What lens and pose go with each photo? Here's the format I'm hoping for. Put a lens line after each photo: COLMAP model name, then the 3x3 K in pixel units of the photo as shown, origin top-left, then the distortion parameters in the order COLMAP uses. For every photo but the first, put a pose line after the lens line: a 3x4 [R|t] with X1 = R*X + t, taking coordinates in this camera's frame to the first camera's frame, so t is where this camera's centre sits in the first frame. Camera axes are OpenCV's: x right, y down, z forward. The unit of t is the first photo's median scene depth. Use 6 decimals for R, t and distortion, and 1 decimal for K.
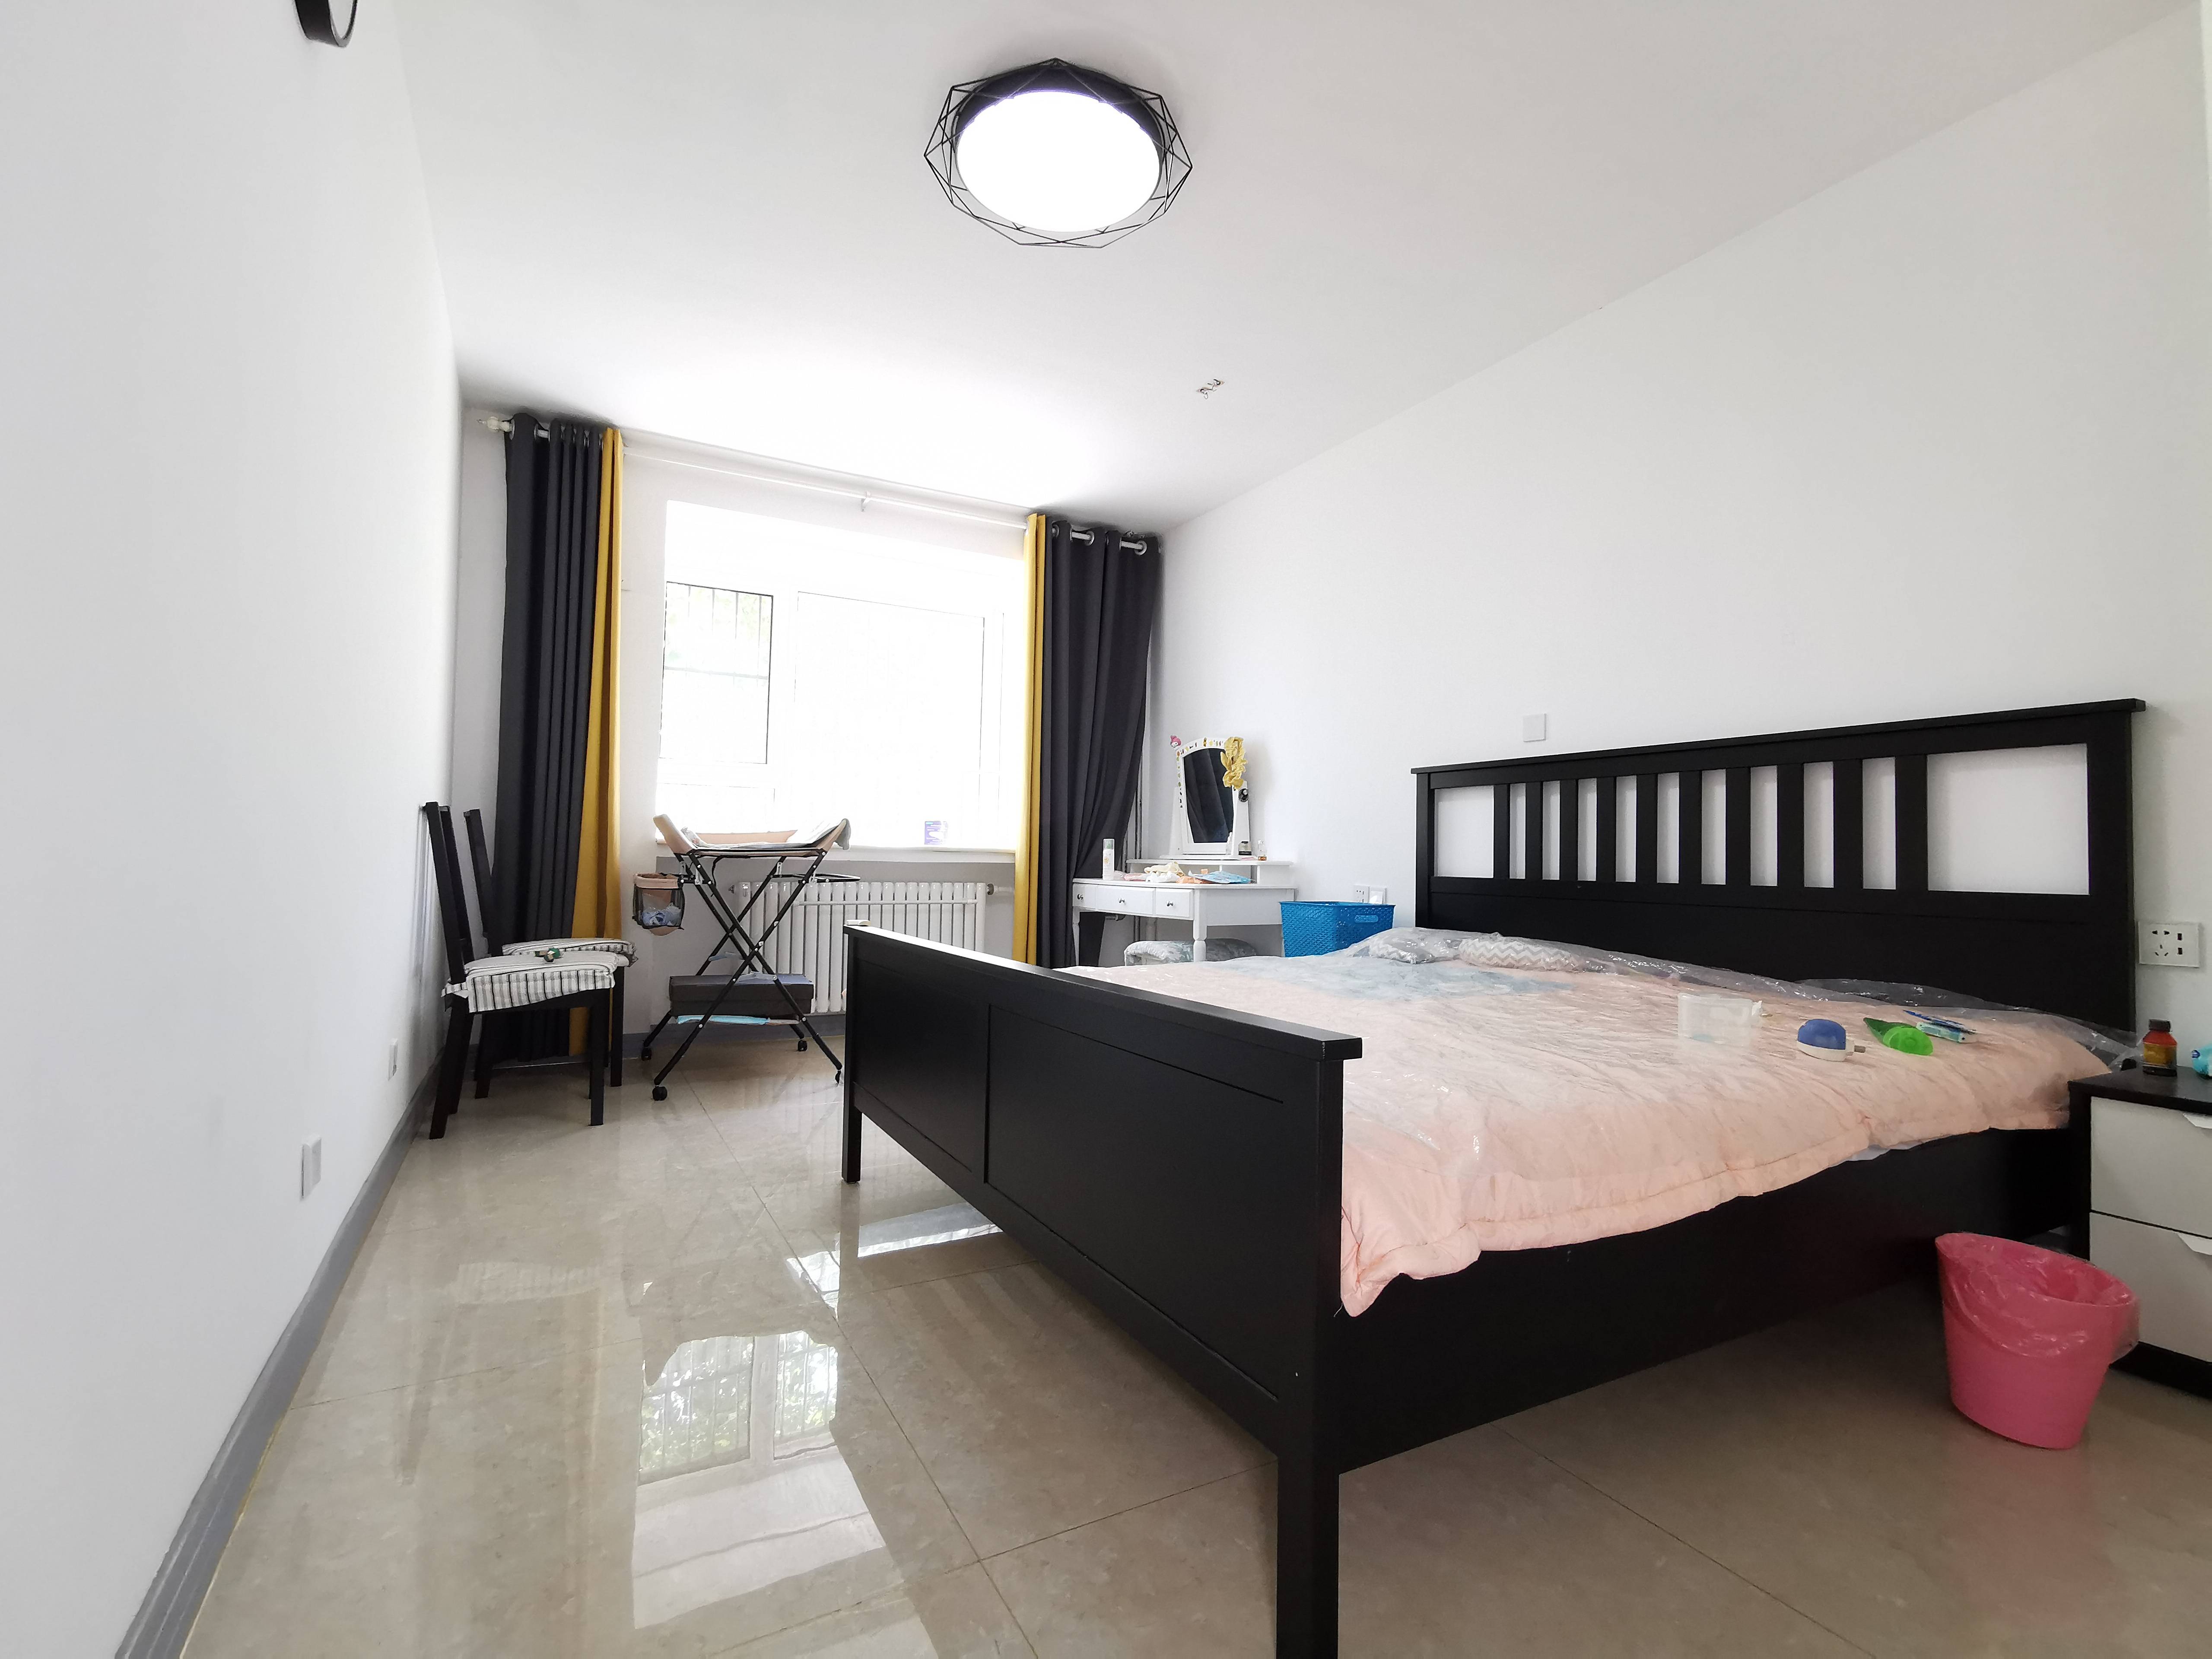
lens RADIAL K [[1027.1, 0, 1108.3], [0, 1027.1, 821.5], [0, 0, 1]] dist [-0.001642, 0.020530]
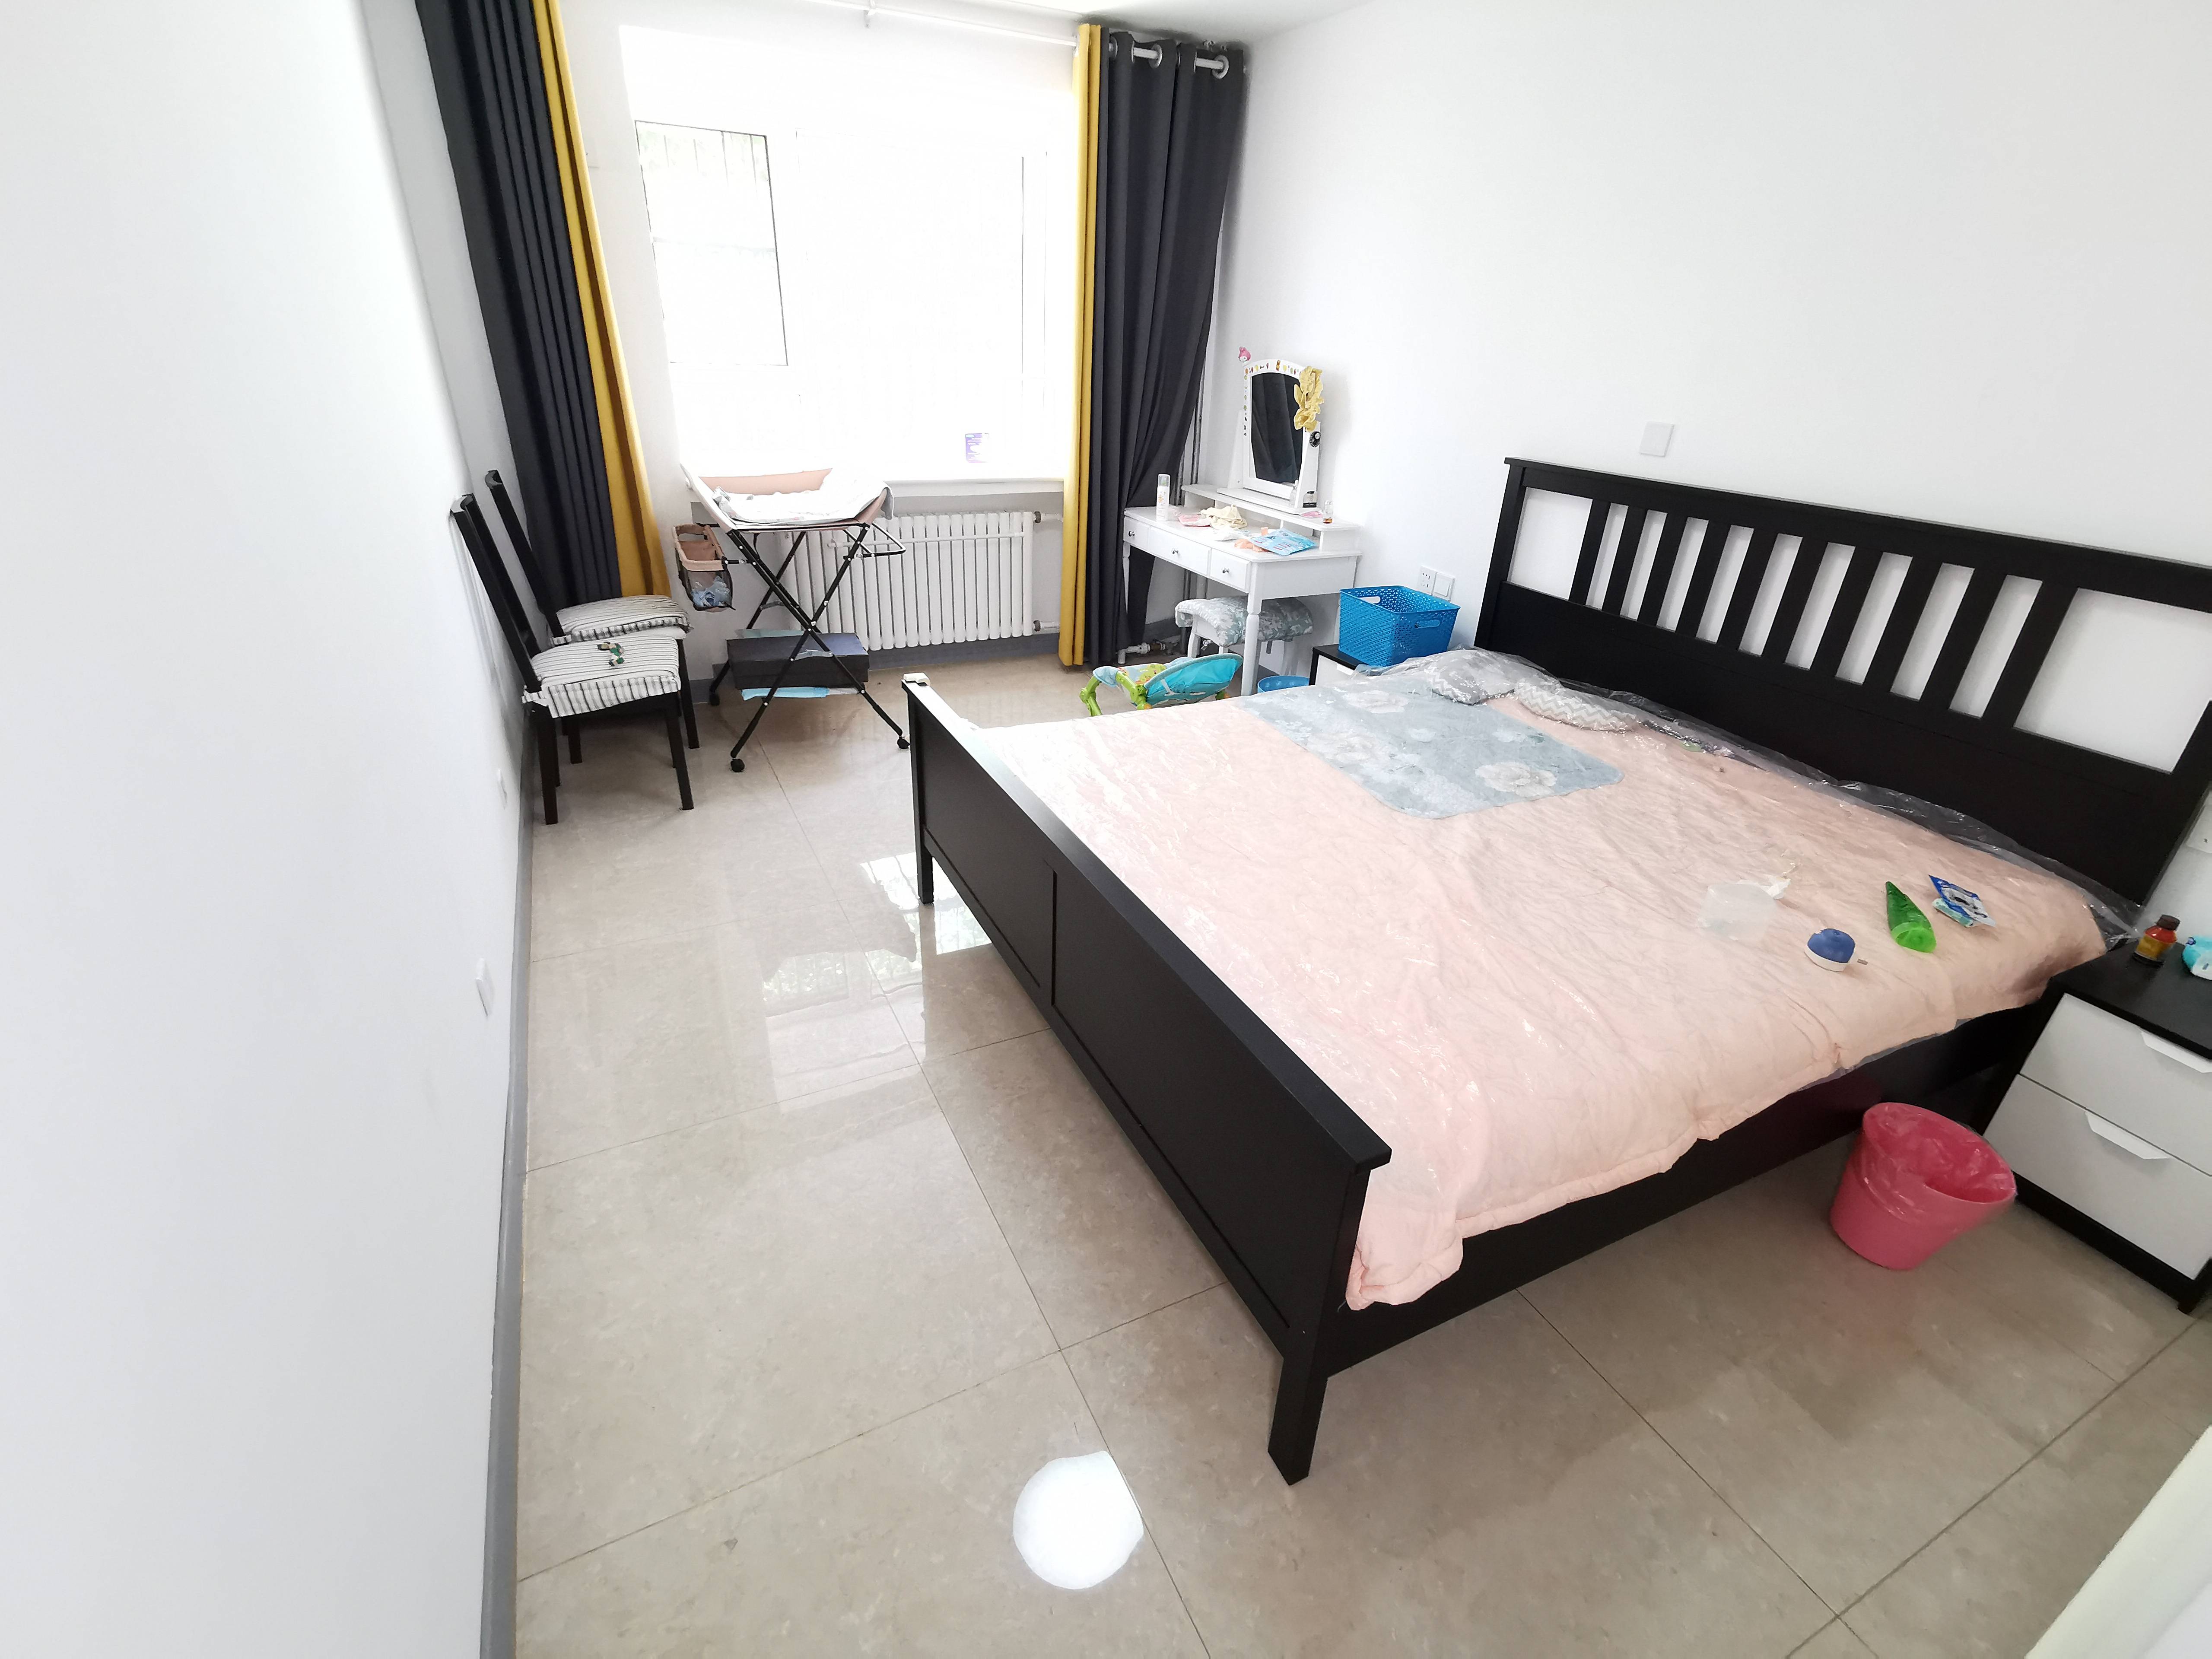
lens RADIAL K [[1027.1, 0, 1108.3], [0, 1027.1, 821.5], [0, 0, 1]] dist [-0.001642, 0.020530]
pose [[0.998927, 0.035987, -0.029160, -0.013649], [-0.017820, 0.879695, 0.475205, -0.172316], [0.042754, -0.474175, 0.879392, 0.037278]]
